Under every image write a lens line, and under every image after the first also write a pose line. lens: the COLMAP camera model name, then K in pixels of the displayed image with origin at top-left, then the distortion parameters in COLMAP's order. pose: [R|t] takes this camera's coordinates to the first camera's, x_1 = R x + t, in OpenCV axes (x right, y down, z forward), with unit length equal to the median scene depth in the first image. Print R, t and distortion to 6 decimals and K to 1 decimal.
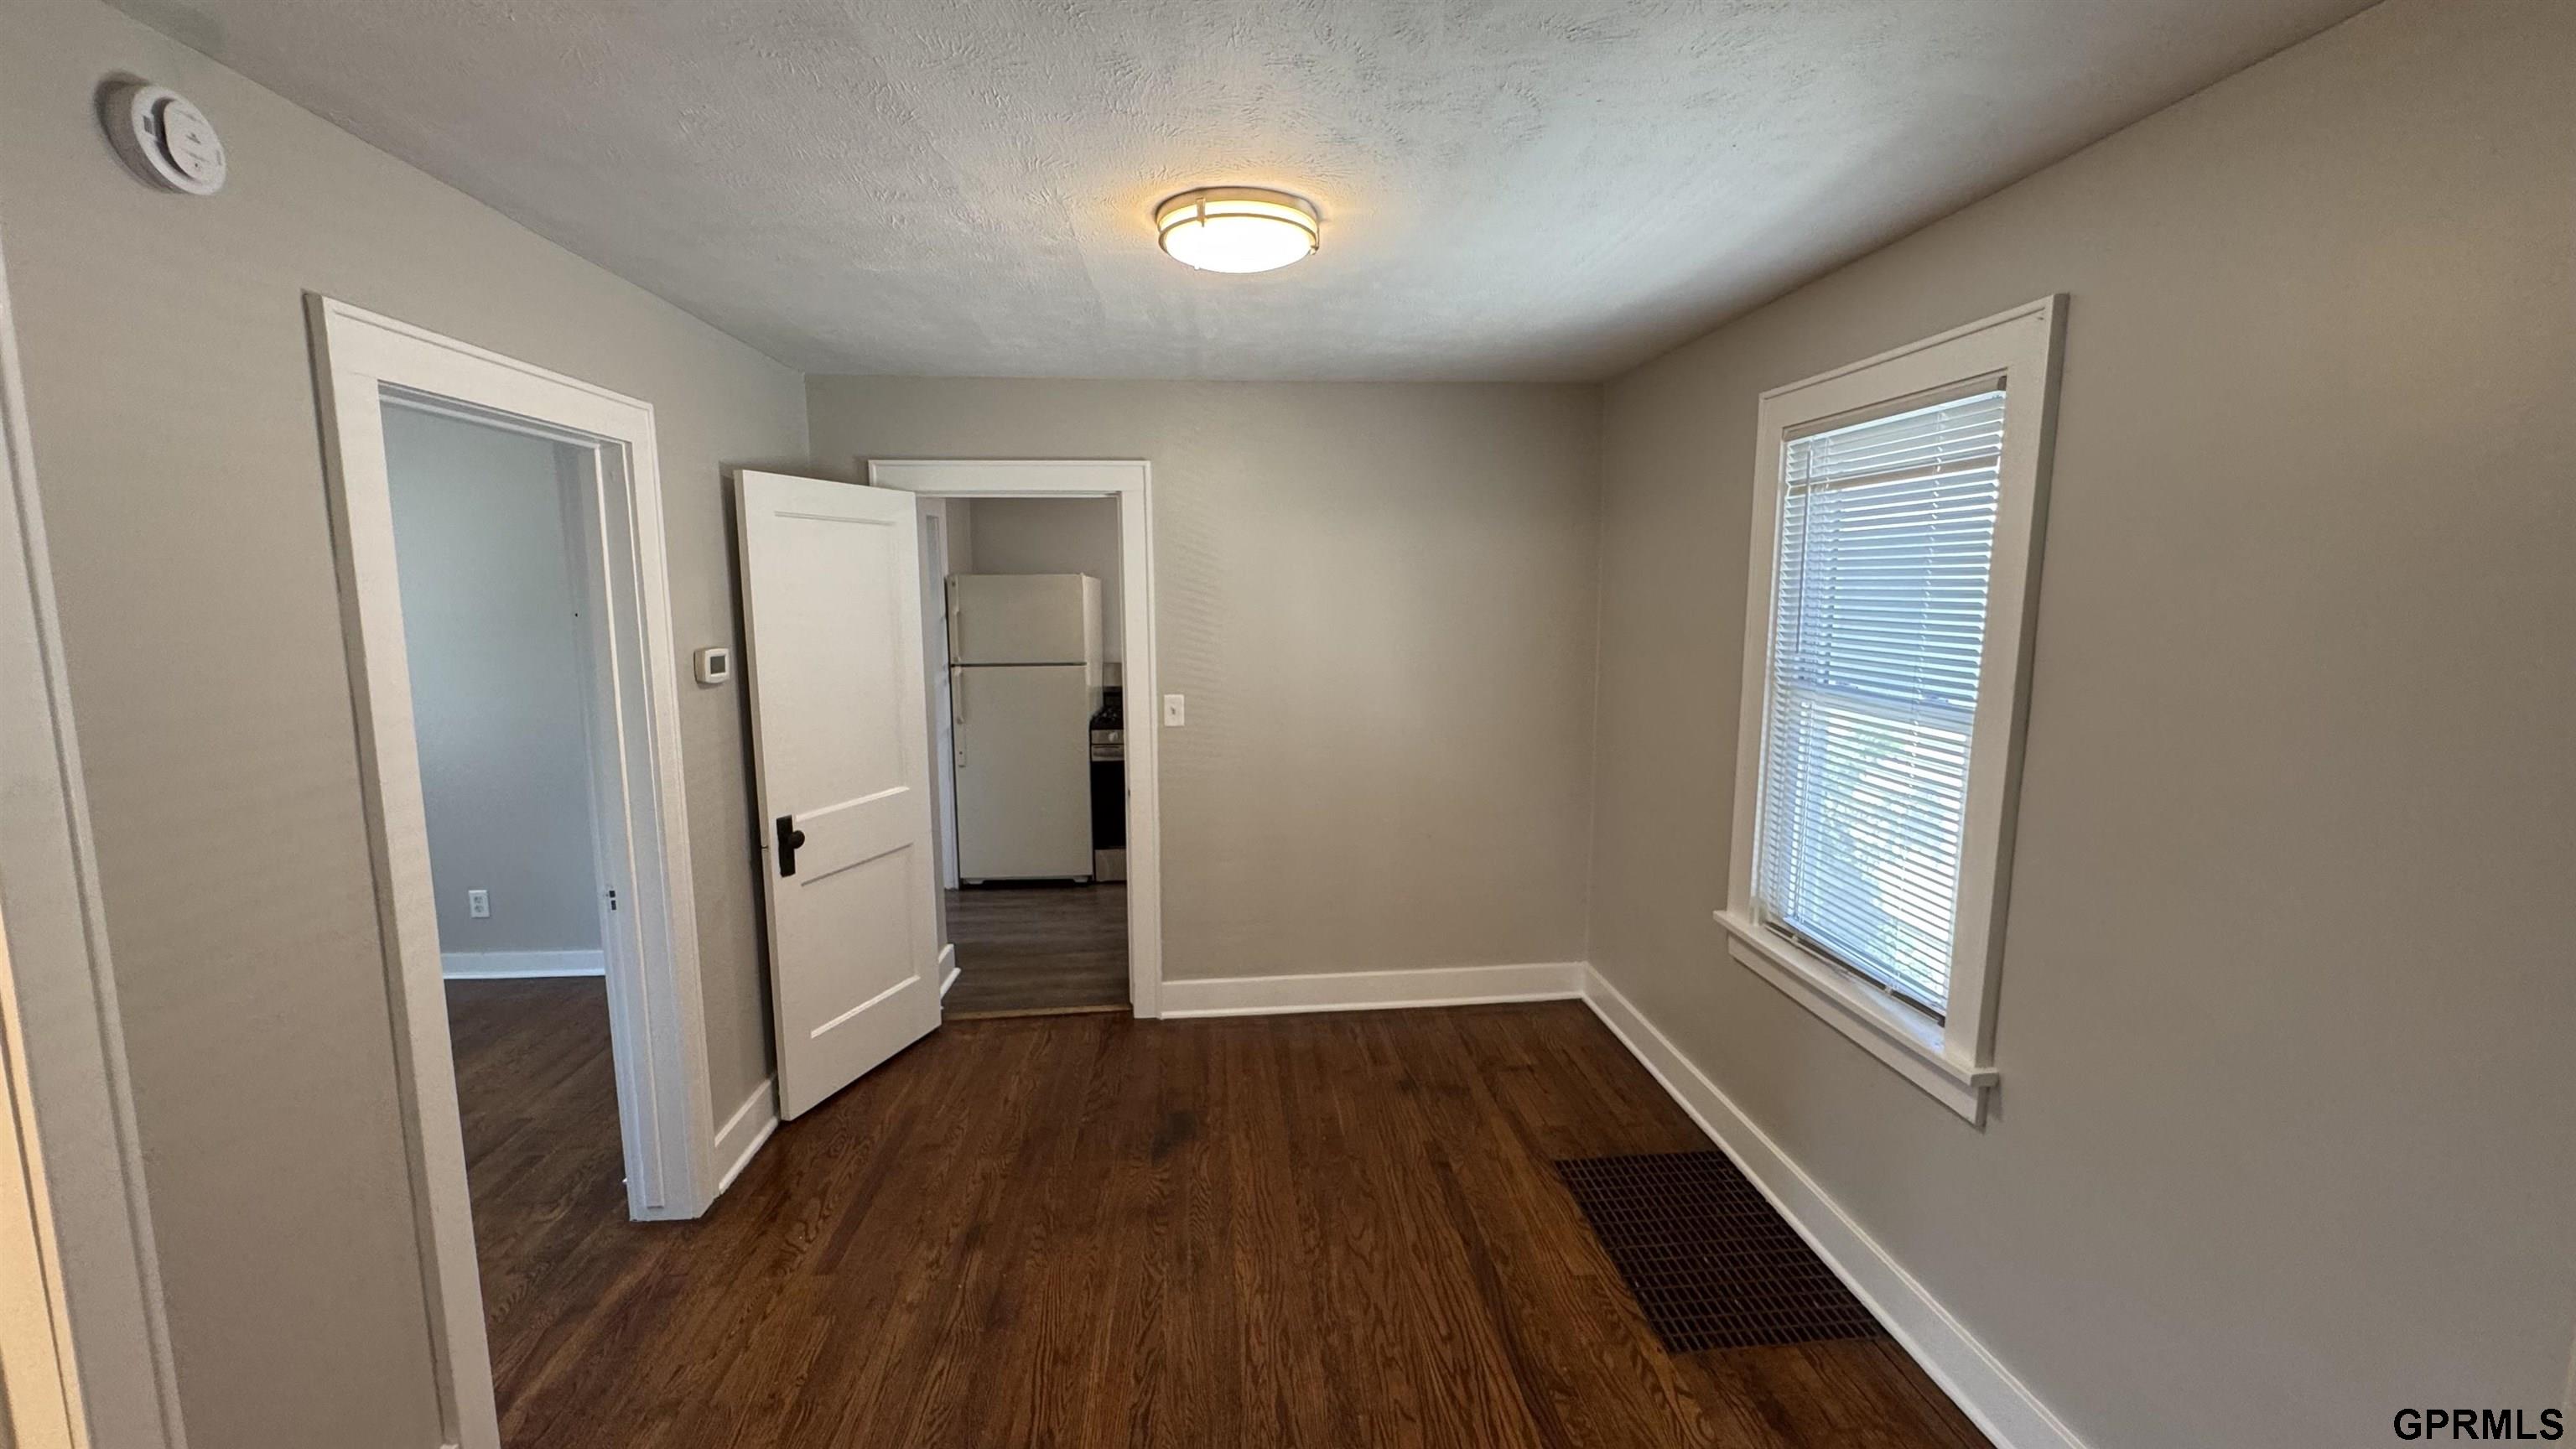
lens RADIAL K [[1006.1, 0, 1261.7], [0, 1006.1, 726.9], [0, 0, 1]] dist [0.012711, -0.000037]
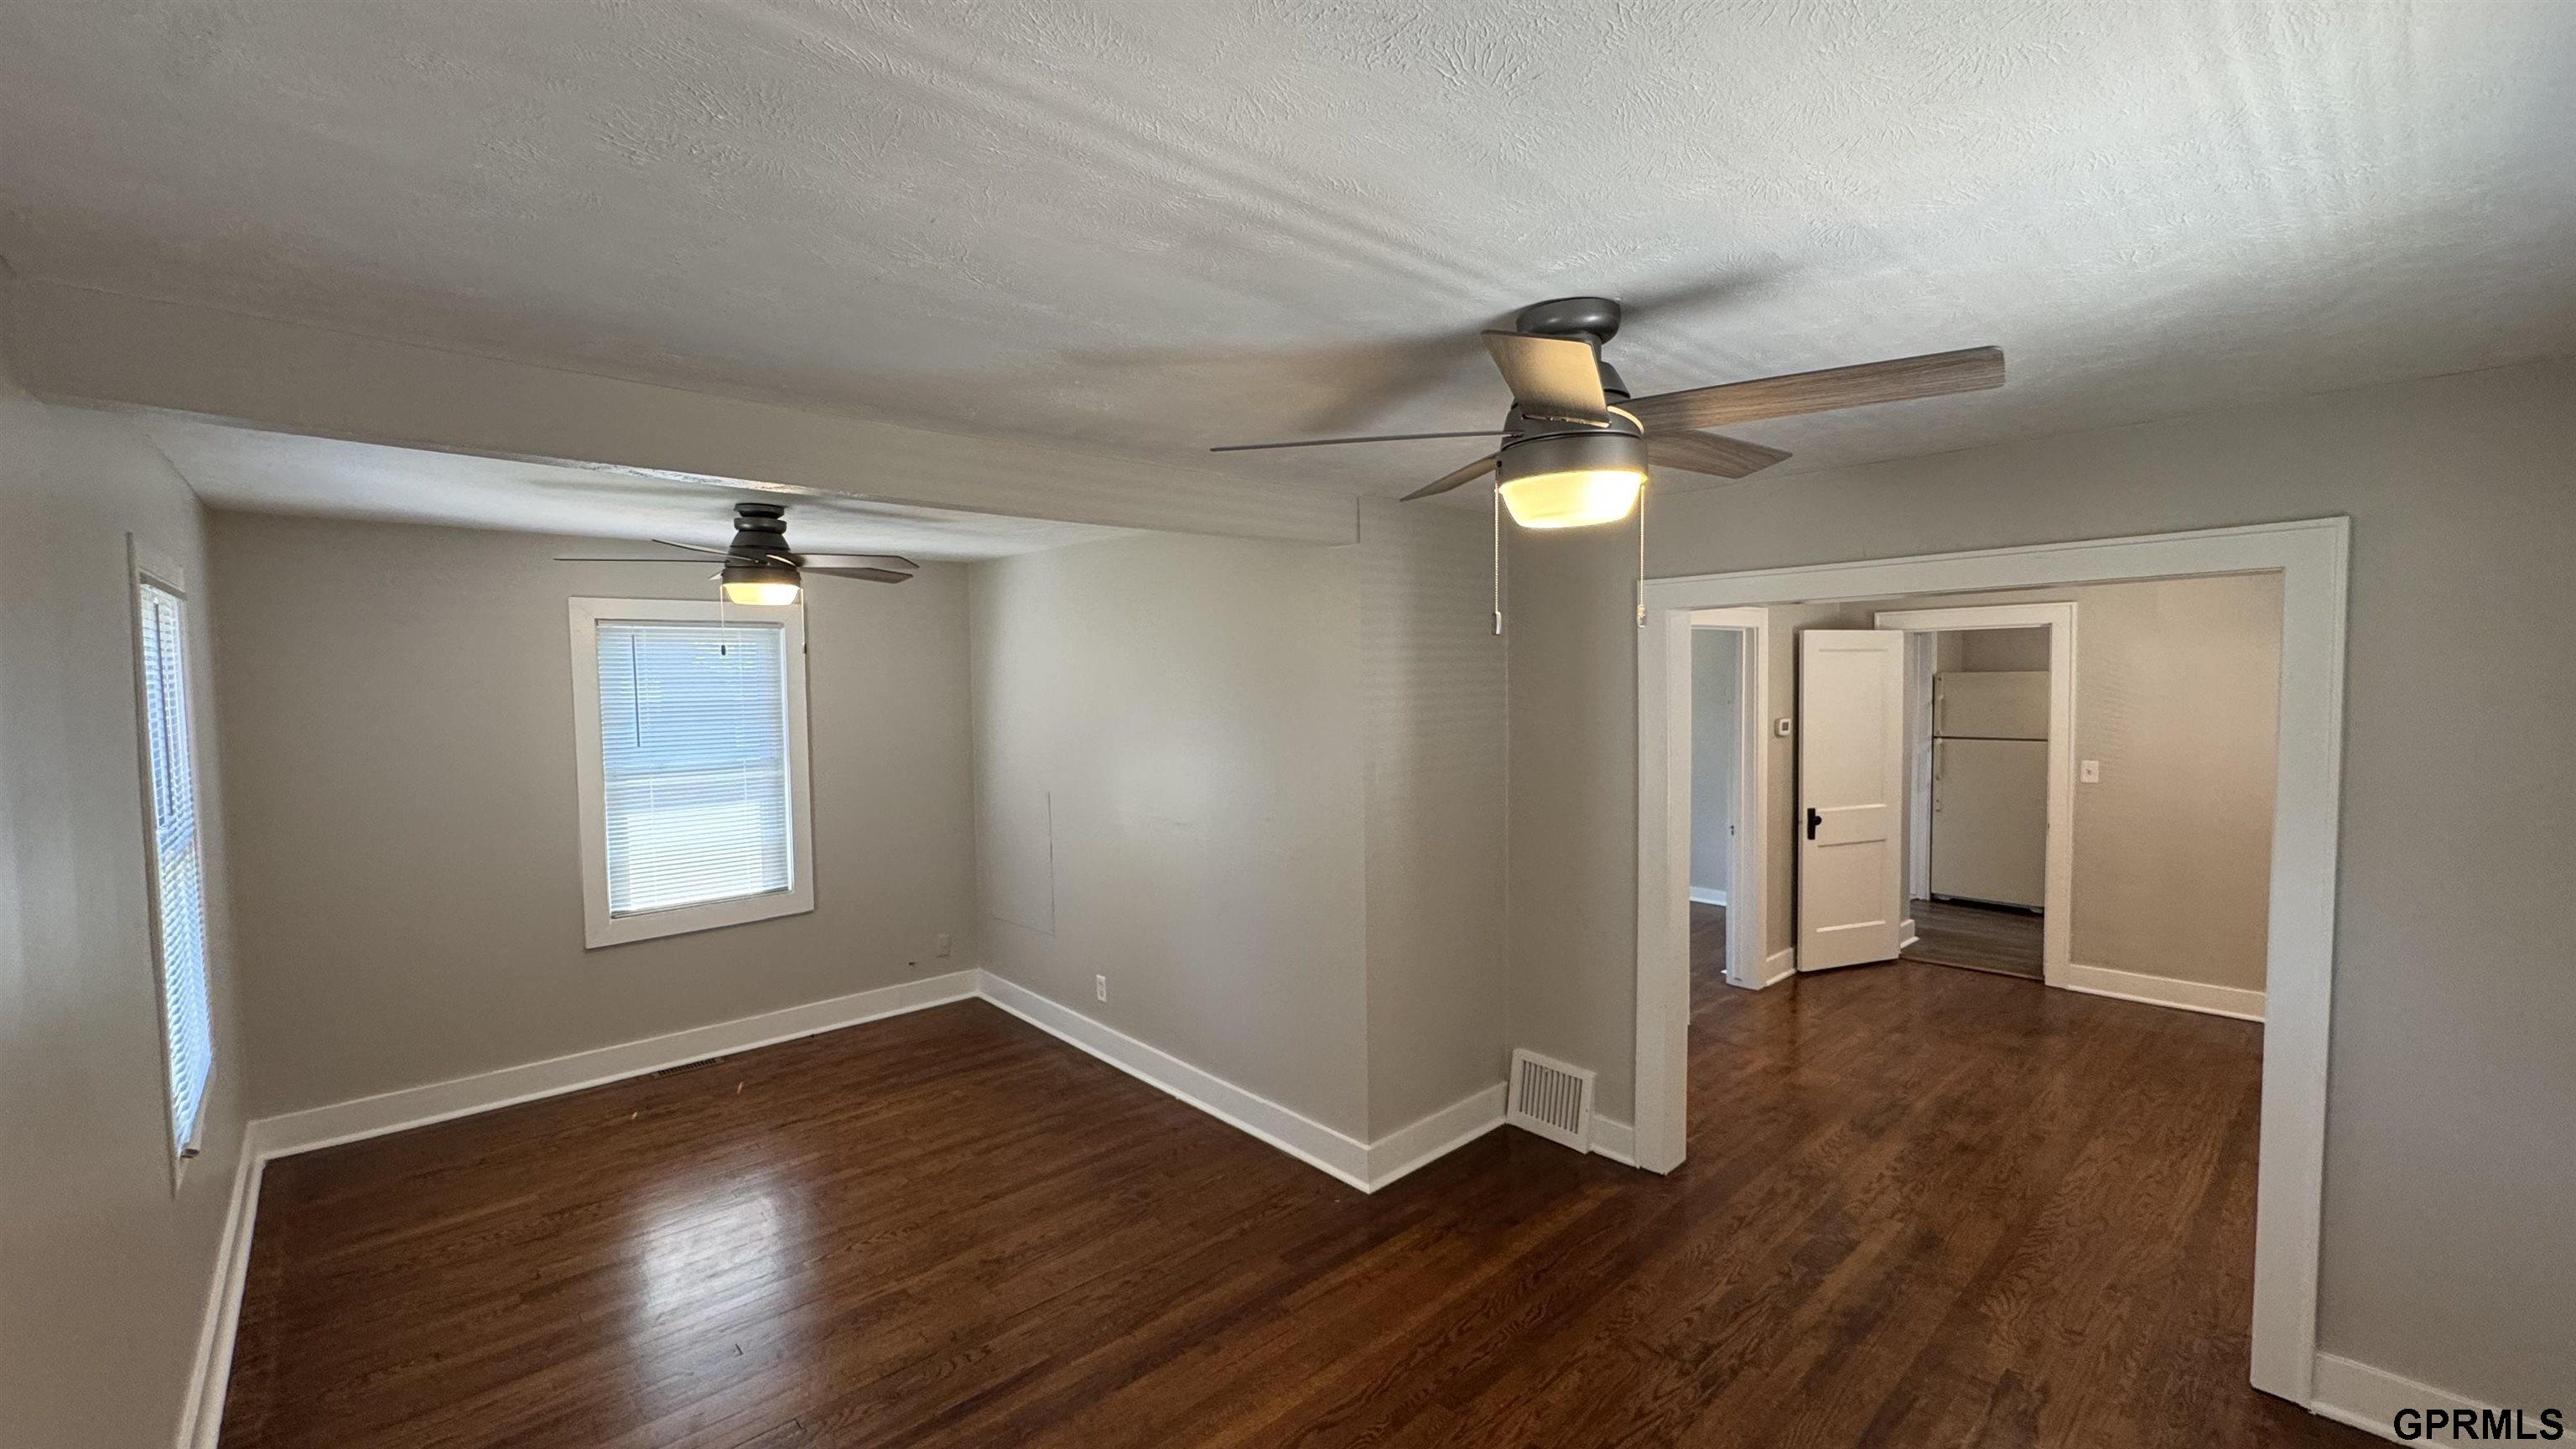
lens RADIAL K [[1040.5, 0, 1288.0], [0, 1040.5, 724.5], [0, 0, 1]] dist [0.001271, 0.000015]
pose [[0.621888, 0.033616, -0.782384, 0.425133], [-0.094364, 0.995015, -0.032254, 0.085472], [0.777400, 0.093887, 0.621960, -0.962922]]
